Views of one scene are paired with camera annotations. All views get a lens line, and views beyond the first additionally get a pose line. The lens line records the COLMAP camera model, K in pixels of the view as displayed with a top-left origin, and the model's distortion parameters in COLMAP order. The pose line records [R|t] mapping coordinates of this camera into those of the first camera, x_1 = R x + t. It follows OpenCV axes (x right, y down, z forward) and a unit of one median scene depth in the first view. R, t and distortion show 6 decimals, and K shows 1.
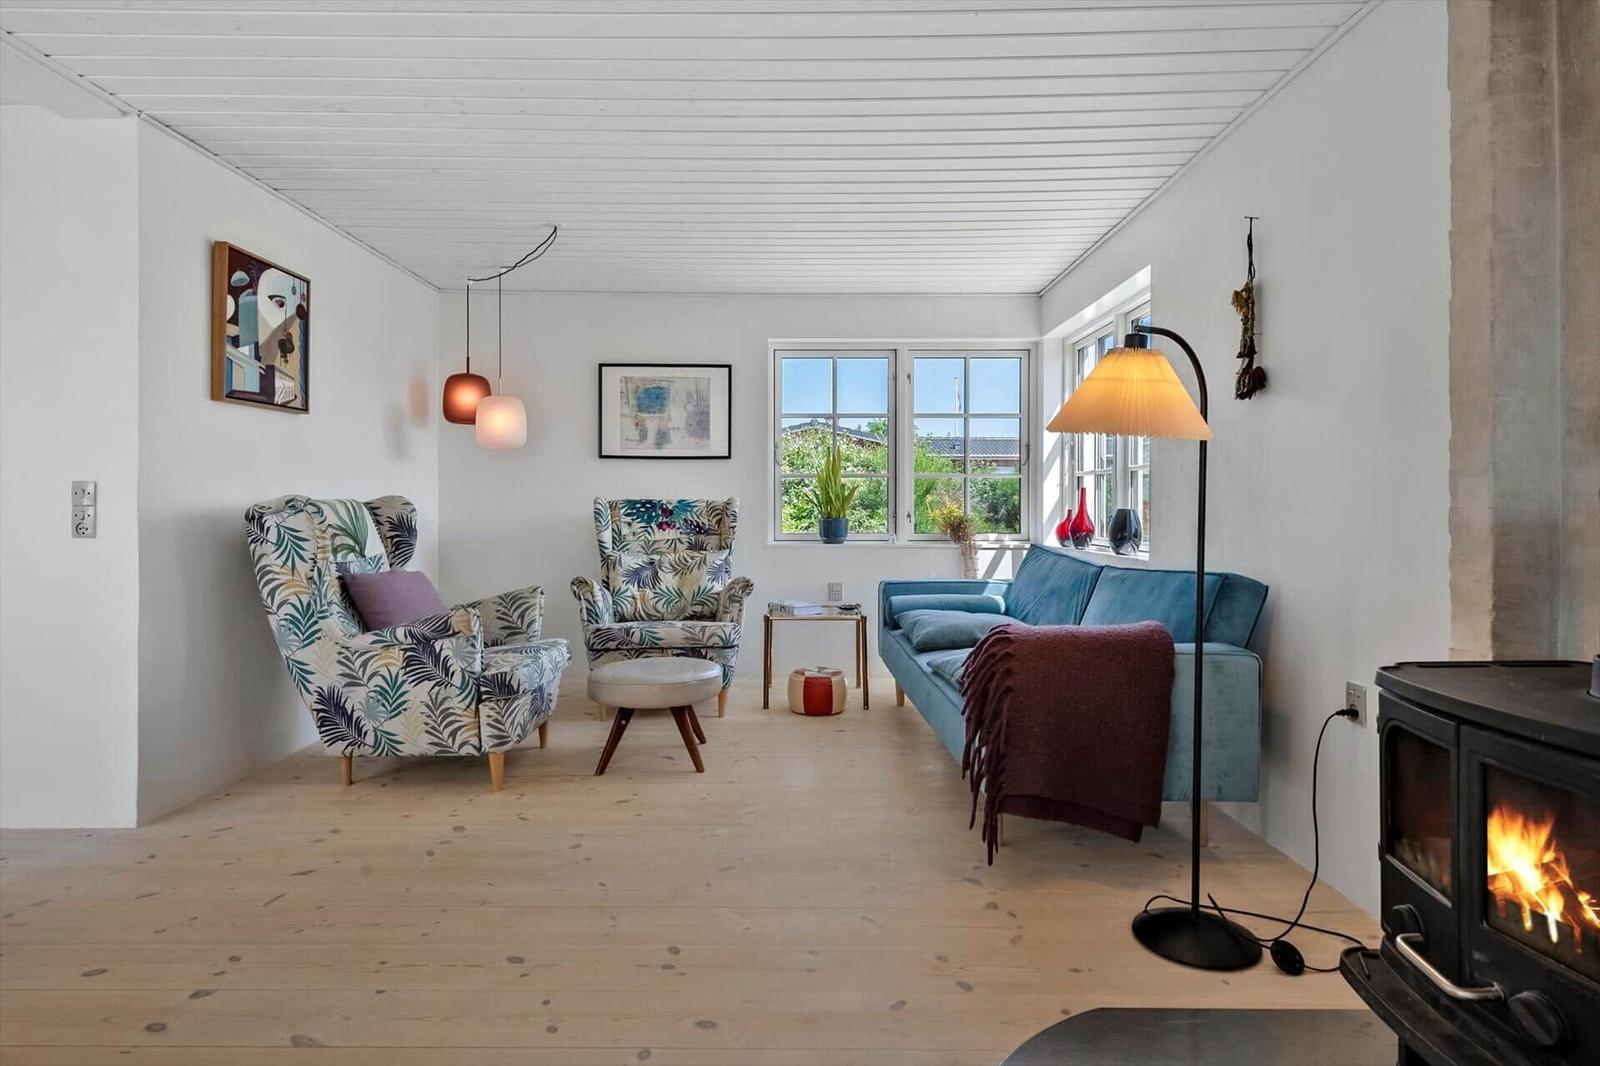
lens RADIAL K [[845.6, 0, 792.5], [0, 845.6, 506.1], [0, 0, 1]] dist [0.033224, -0.026172]
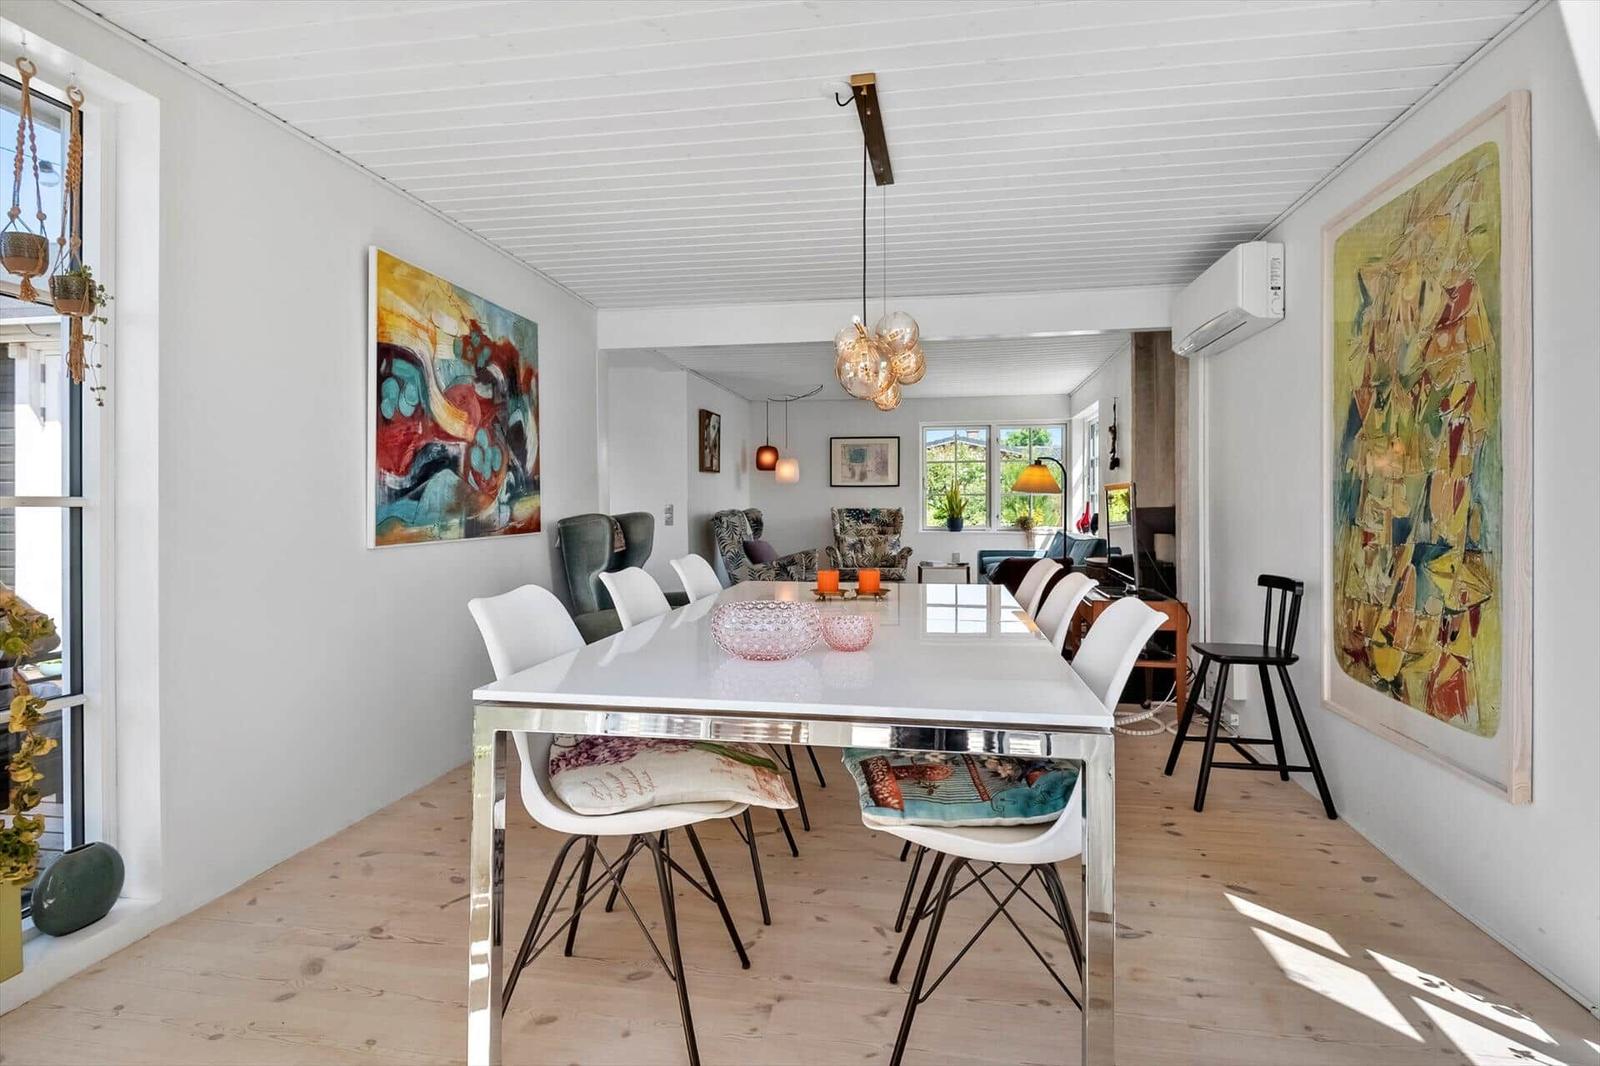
lens RADIAL K [[854.8, 0, 796.9], [0, 854.8, 524.2], [0, 0, 1]] dist [-0.000148, -0.000421]
pose [[0.986461, -0.001530, -0.163986, 0.014977], [0.004850, 0.999791, 0.019846, -0.011444], [0.163922, -0.020372, 0.986263, -0.982681]]
